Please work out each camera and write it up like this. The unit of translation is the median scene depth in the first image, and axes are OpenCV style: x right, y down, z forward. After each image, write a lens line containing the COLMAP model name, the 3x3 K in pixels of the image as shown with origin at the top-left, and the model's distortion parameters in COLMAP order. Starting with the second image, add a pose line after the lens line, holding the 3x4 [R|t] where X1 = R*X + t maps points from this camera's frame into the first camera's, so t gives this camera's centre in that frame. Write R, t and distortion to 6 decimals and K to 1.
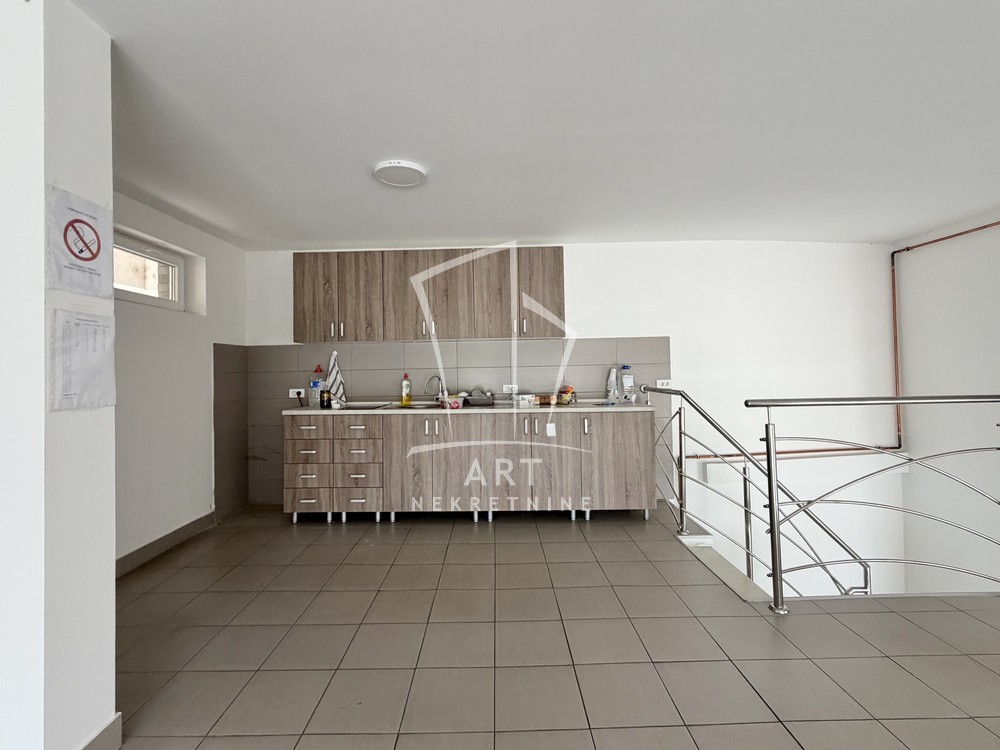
lens RADIAL K [[400.0, 0, 463.8], [0, 400.0, 361.3], [0, 0, 1]] dist [-0.000927, 0.000474]
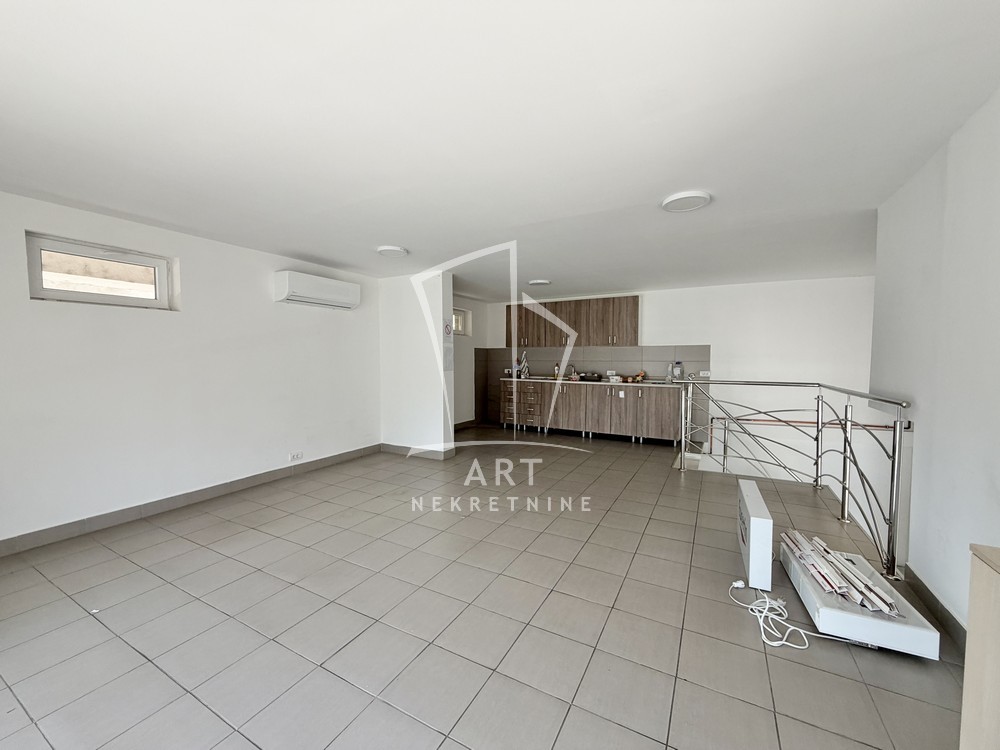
lens RADIAL K [[400.0, 0, 499.3], [0, 400.0, 376.0], [0, 0, 1]] dist [-0.000927, 0.000474]
pose [[0.881604, 0.042828, -0.470043, 0.571528], [-0.009053, 0.997226, 0.073883, -0.052509], [0.471903, -0.060880, 0.879546, -0.937980]]
